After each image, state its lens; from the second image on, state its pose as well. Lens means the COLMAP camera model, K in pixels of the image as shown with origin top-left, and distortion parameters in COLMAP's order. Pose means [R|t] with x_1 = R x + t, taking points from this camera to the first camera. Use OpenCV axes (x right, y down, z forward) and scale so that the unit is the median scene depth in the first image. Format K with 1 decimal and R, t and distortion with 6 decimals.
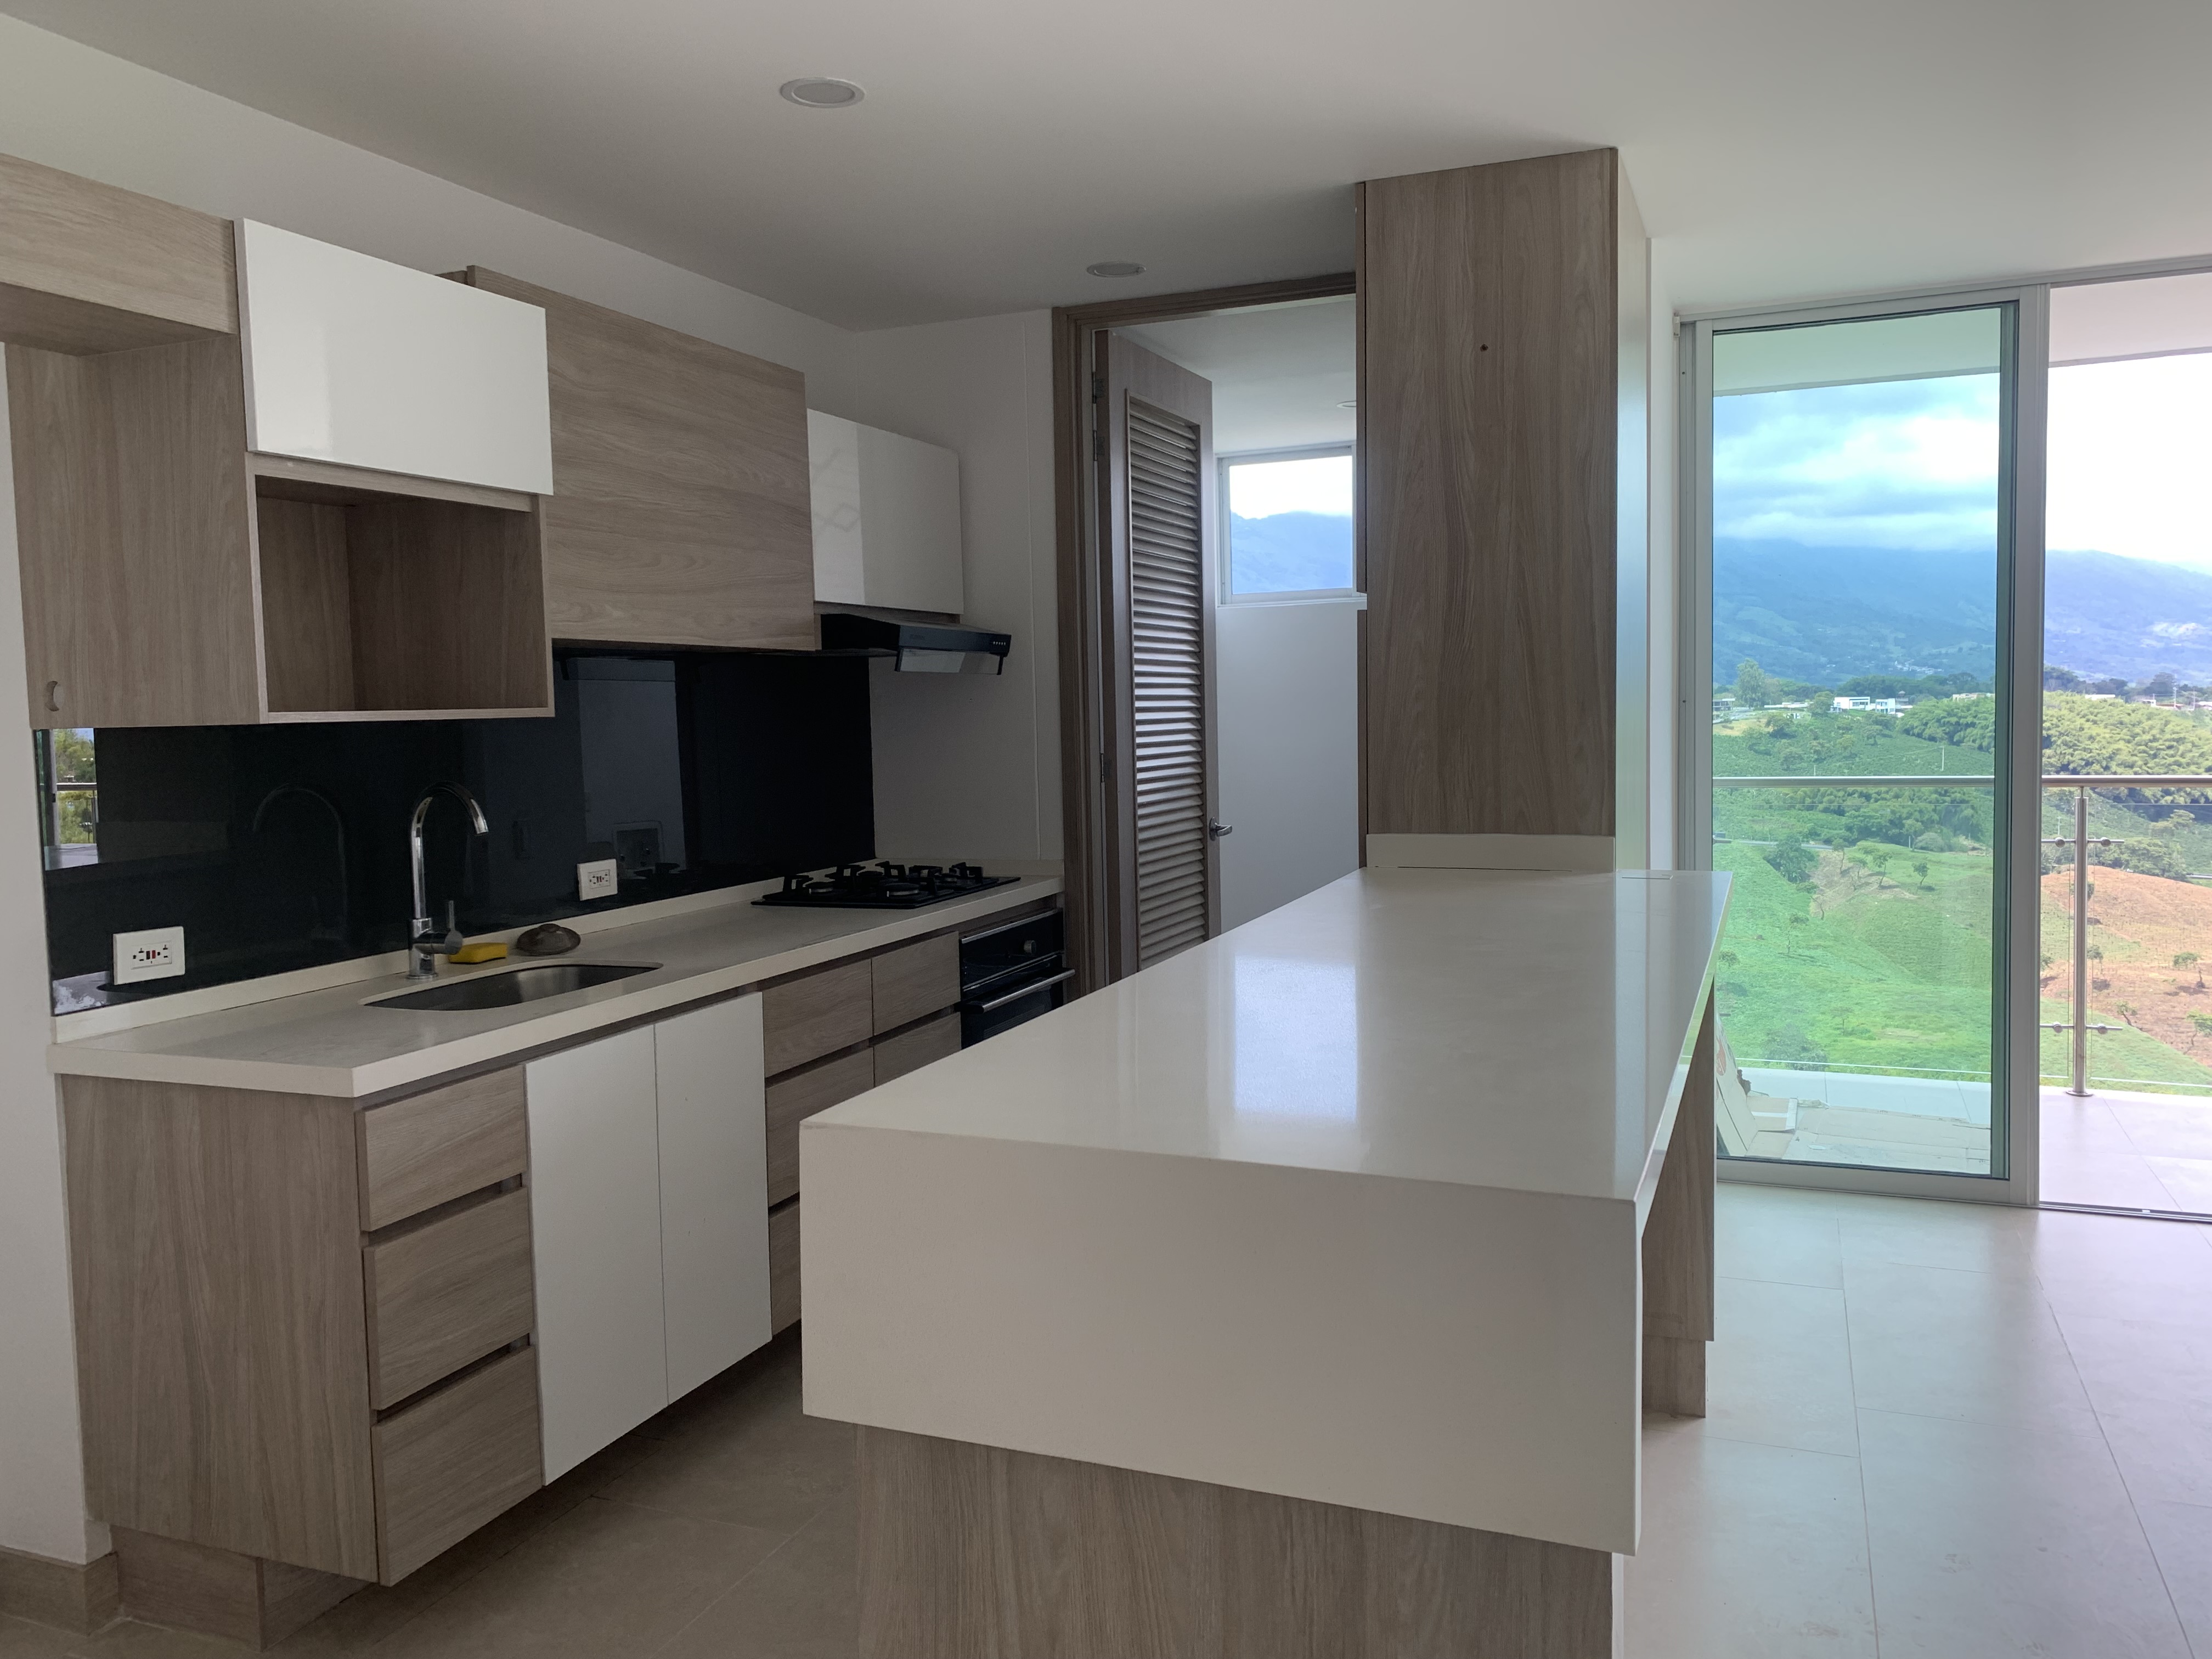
lens RADIAL K [[1678.0, 0, 1091.3], [0, 1678.0, 813.0], [0, 0, 1]] dist [0.047930, -0.064509]
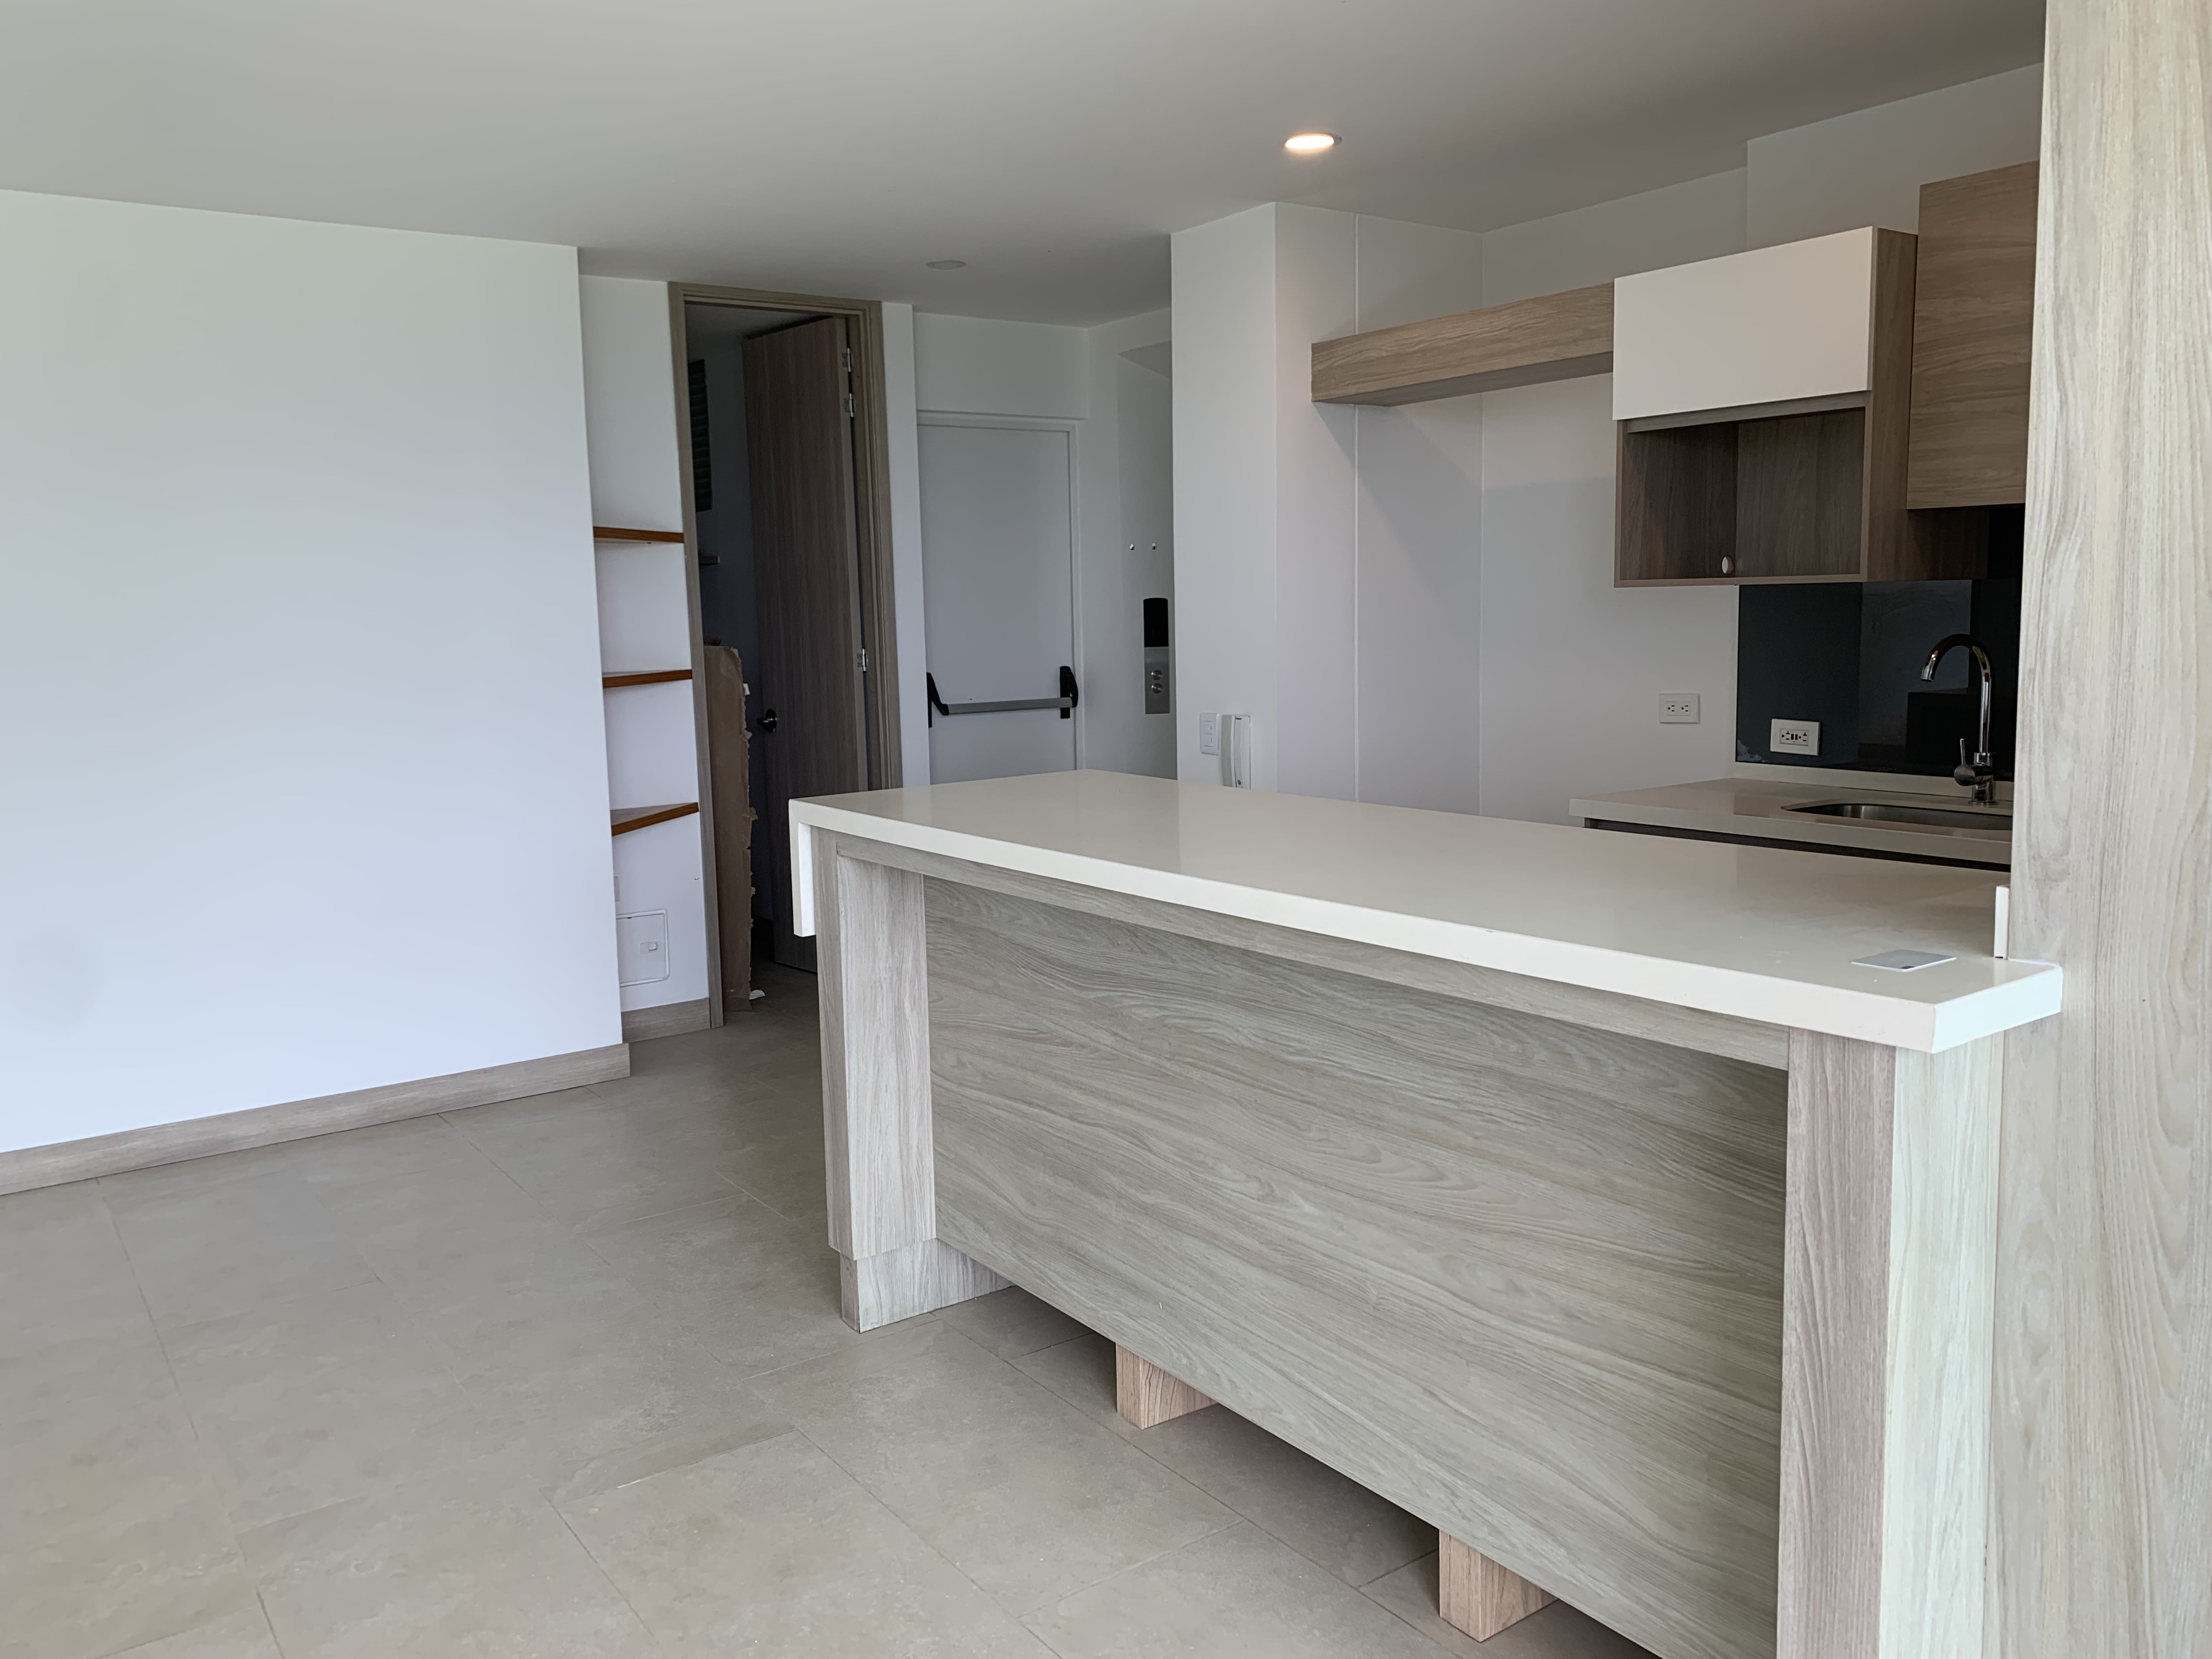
lens RADIAL K [[1678.0, 0, 1060.5], [0, 1678.0, 797.6], [0, 0, 1]] dist [0.047930, -0.064509]
pose [[-0.546671, 0.131753, -0.826918, 0.797298], [-0.020906, 0.985088, 0.170775, -0.080534], [0.837087, 0.110645, -0.535764, 0.970421]]
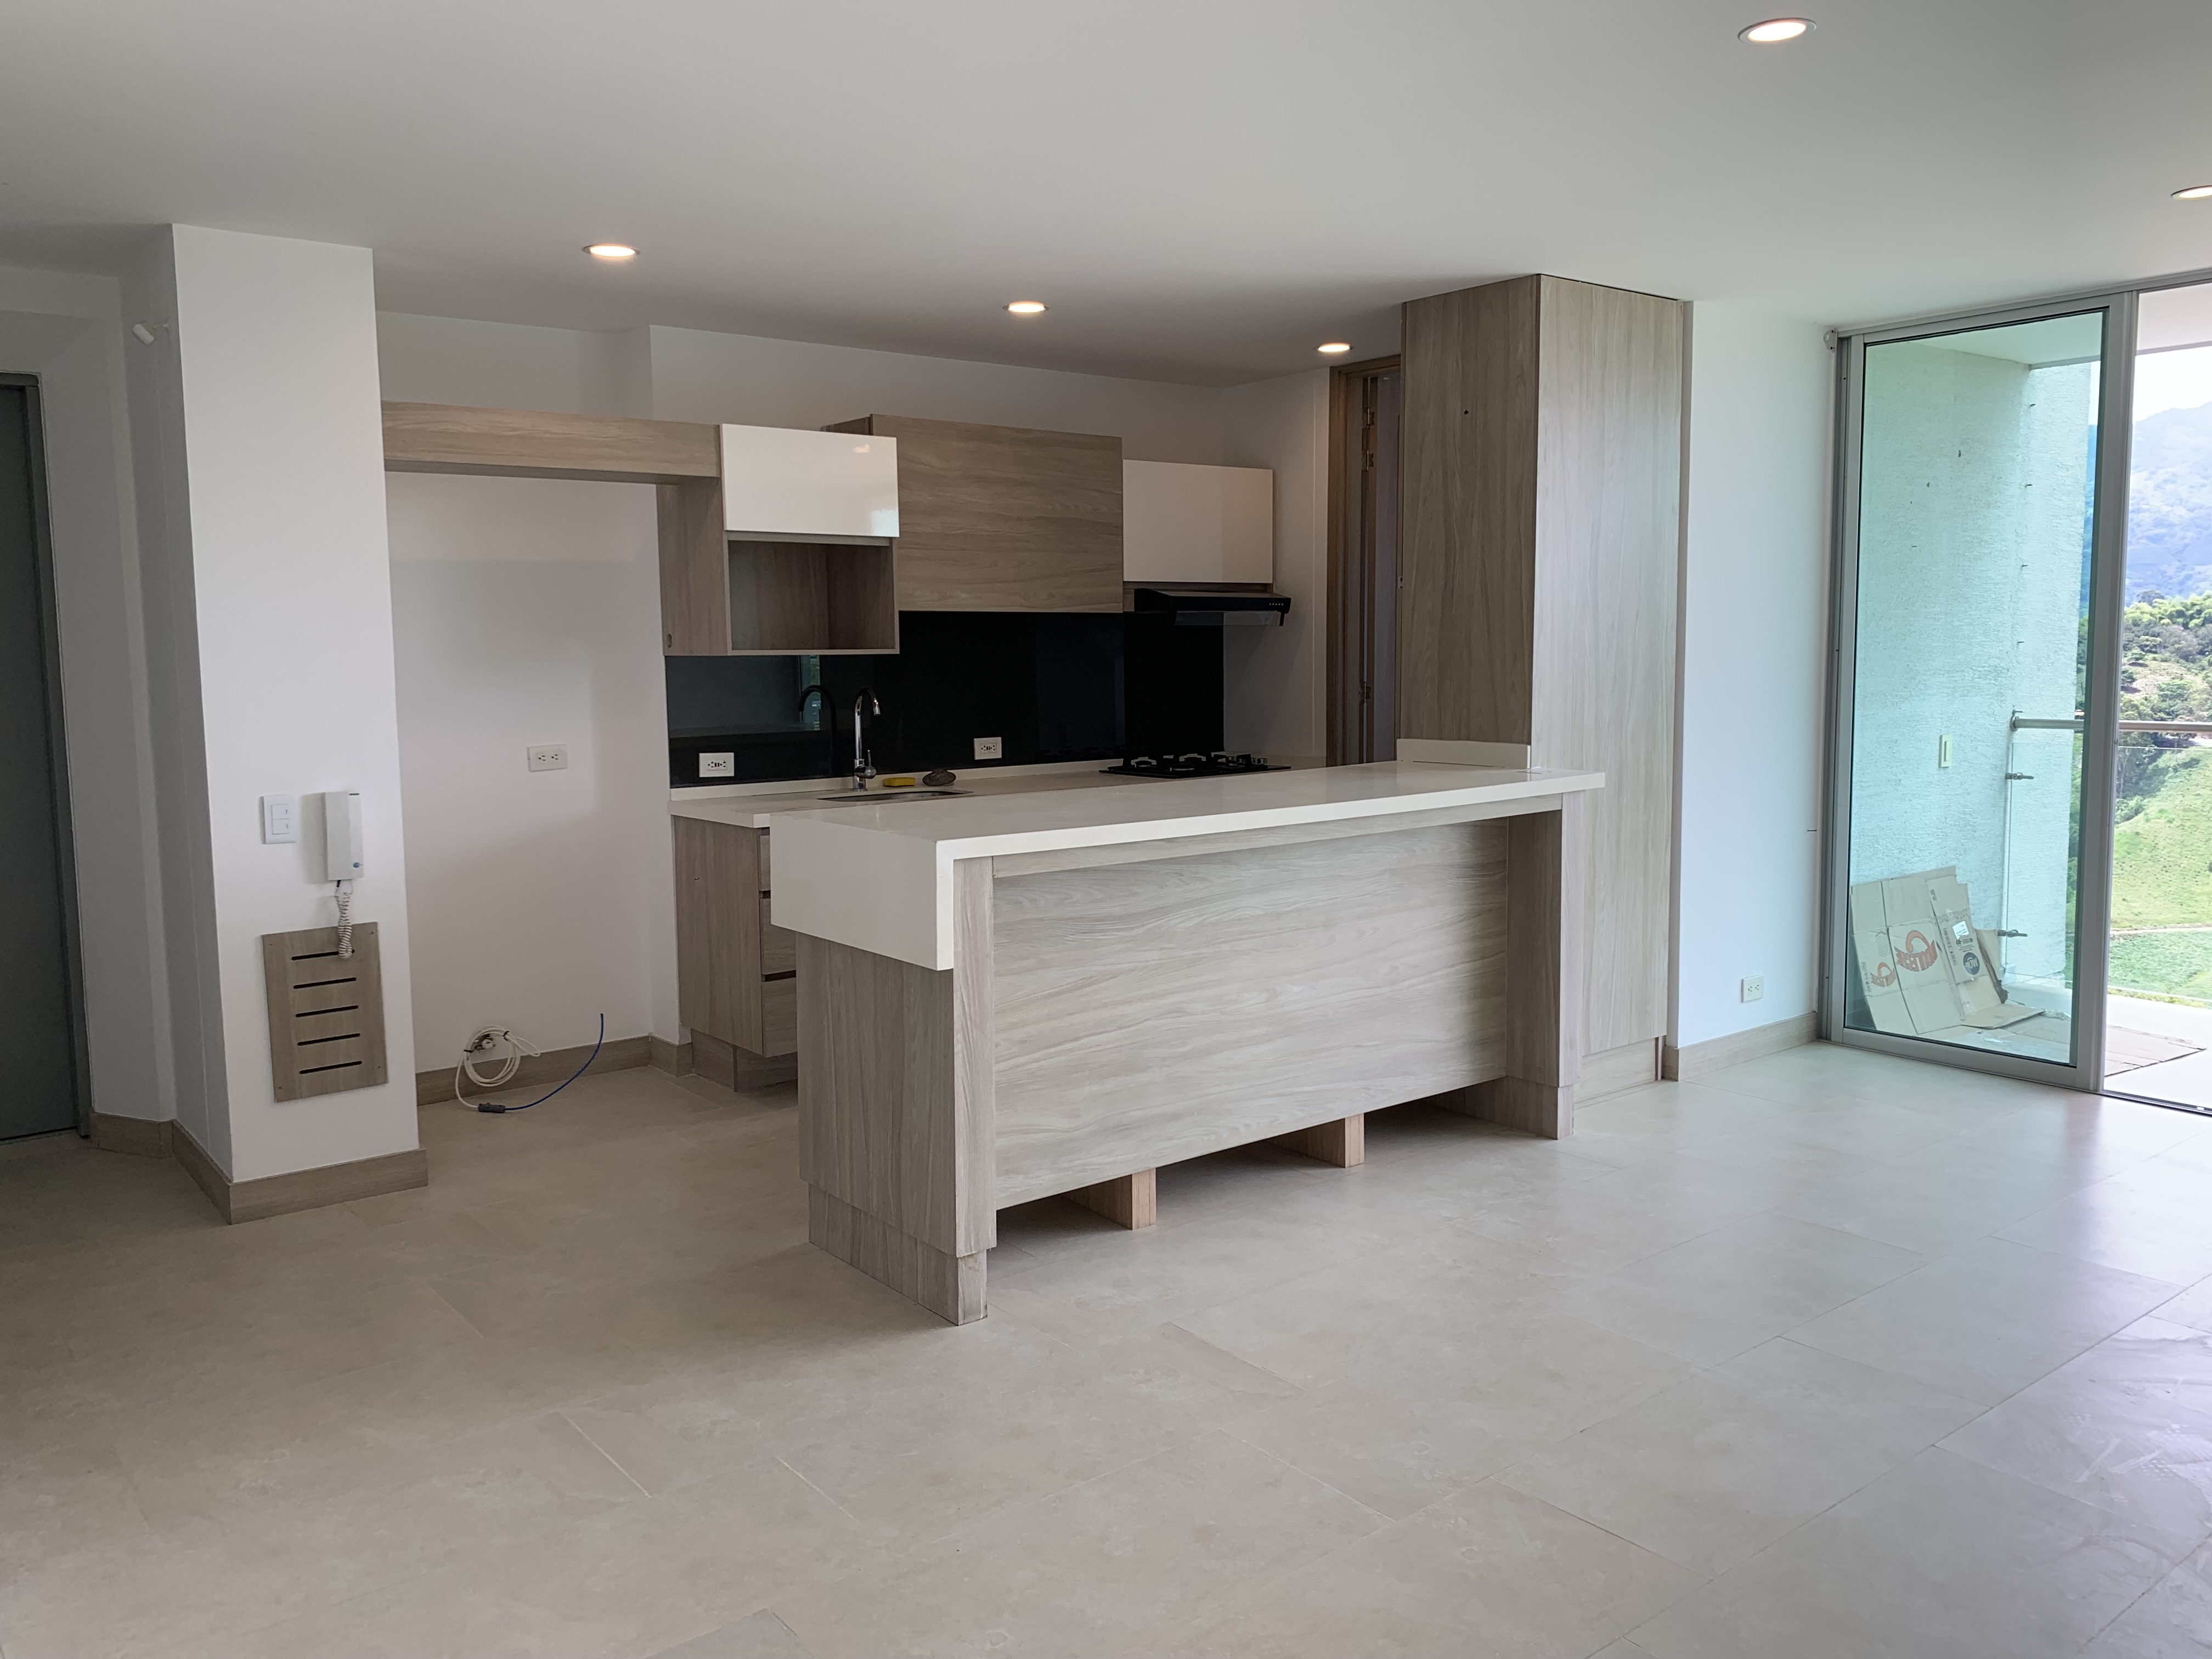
lens RADIAL K [[1678.0, 0, 1080.1], [0, 1678.0, 809.7], [0, 0, 1]] dist [0.047930, -0.064509]
pose [[0.866203, 0.060705, -0.495992, 0.663330], [-0.040795, 0.997871, 0.050885, 0.011425], [0.498025, -0.023843, 0.866835, -0.442249]]
